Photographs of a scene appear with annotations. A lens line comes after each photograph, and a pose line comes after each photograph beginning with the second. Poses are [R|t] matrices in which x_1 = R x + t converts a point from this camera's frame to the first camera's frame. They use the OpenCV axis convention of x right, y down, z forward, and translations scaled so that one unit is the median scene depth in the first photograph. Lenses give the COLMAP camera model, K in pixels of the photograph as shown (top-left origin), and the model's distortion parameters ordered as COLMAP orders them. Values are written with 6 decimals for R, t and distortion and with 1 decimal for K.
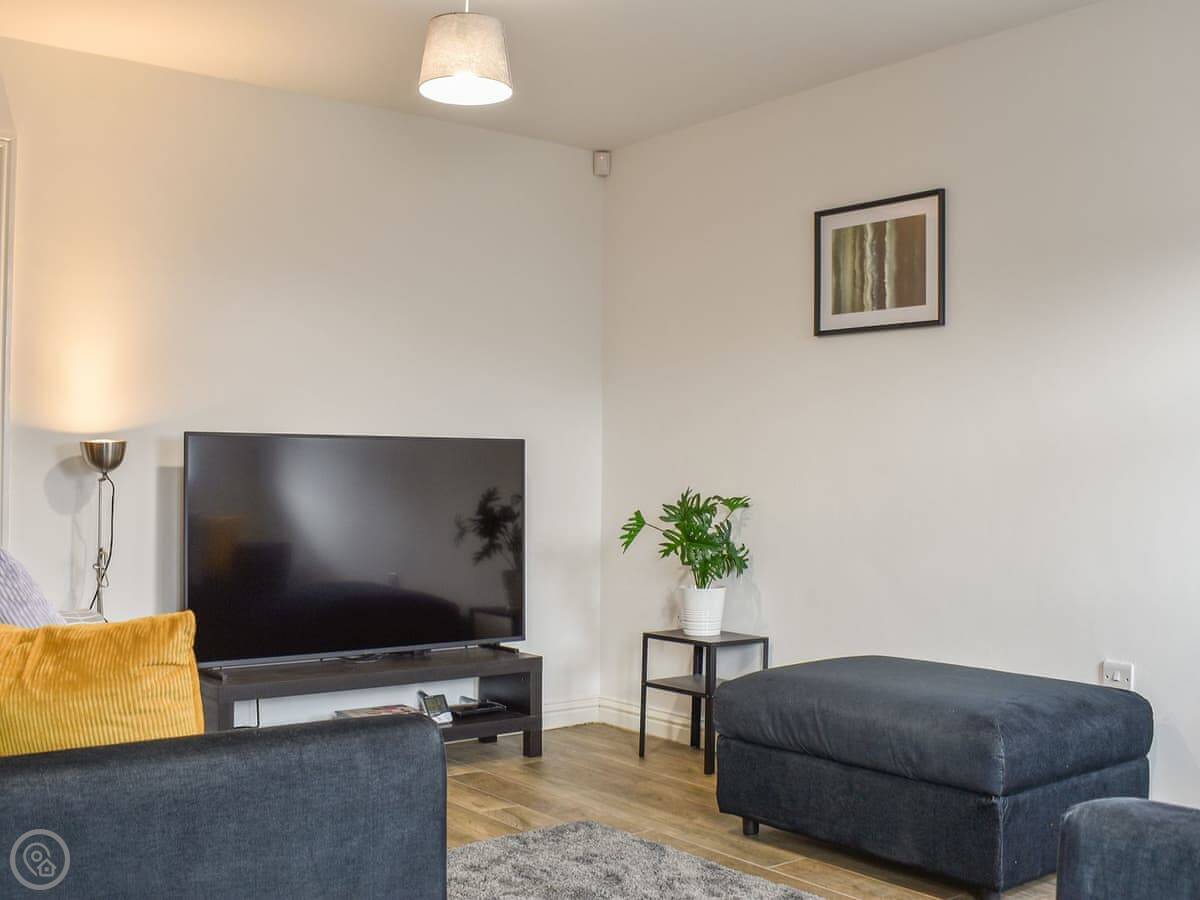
lens RADIAL K [[1266.0, 0, 600.0], [0, 1266.0, 450.0], [0, 0, 1]] dist [-0.071567, -0.001447]
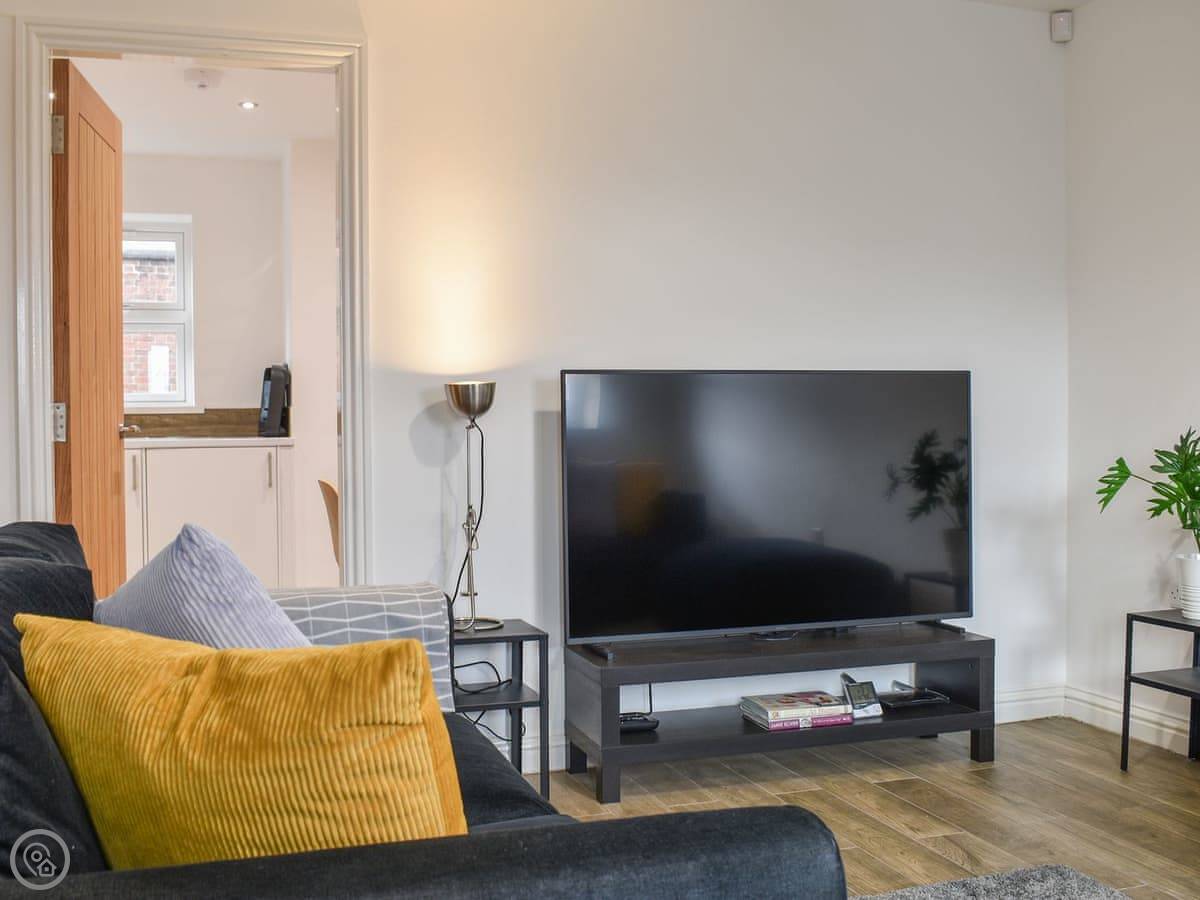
lens RADIAL K [[1266.0, 0, 600.0], [0, 1266.0, 450.0], [0, 0, 1]] dist [-0.071567, -0.001447]
pose [[0.941930, -0.006444, -0.335748, -0.013543], [0.021127, 0.998972, 0.040097, 0.005262], [0.335144, -0.044862, 0.941098, 0.168494]]
